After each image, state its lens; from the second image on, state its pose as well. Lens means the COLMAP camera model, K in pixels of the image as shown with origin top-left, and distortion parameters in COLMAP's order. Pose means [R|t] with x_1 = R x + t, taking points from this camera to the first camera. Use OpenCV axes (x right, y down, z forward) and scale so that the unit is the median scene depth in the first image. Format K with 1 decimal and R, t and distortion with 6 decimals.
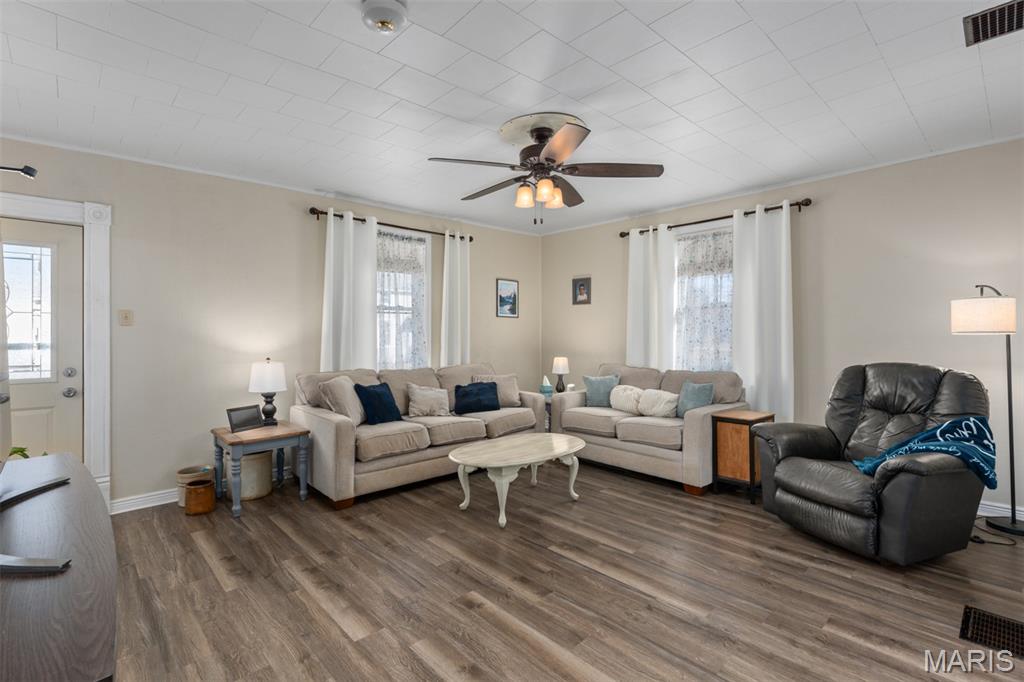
lens RADIAL K [[470.7, 0, 508.9], [0, 470.7, 332.4], [0, 0, 1]] dist [0.000800, 0.000015]
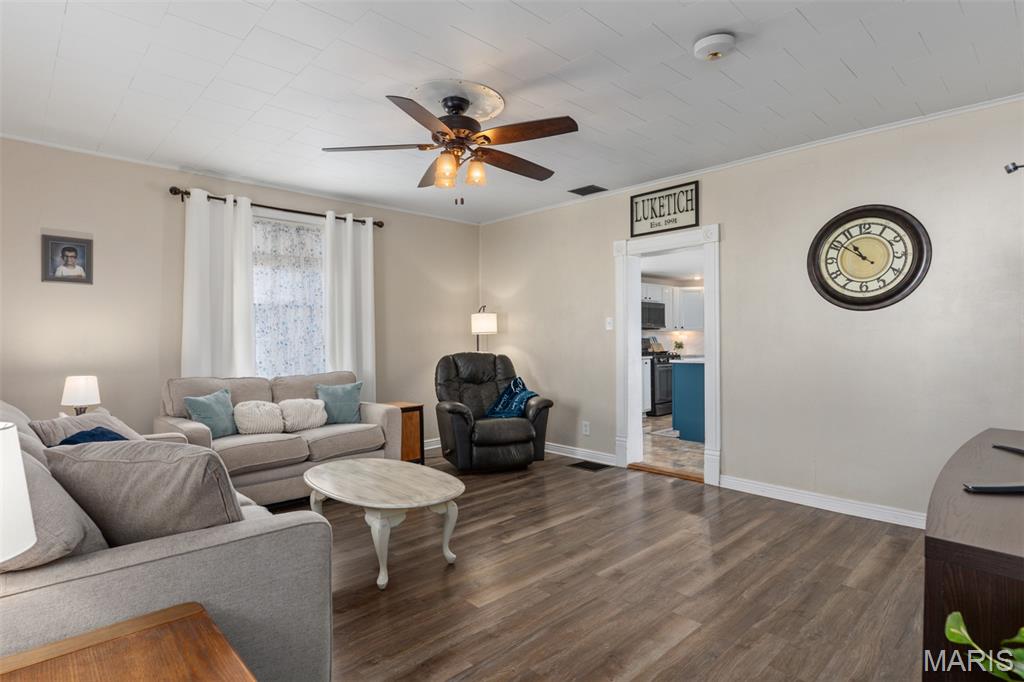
lens RADIAL K [[520.1, 0, 509.4], [0, 520.1, 342.1], [0, 0, 1]] dist [0.002604, 0.000512]
pose [[0.002391, -0.006677, 0.999975, -0.982025], [0.006319, 0.999958, 0.006661, 0.023179], [-0.999977, 0.006303, 0.002433, 0.952996]]
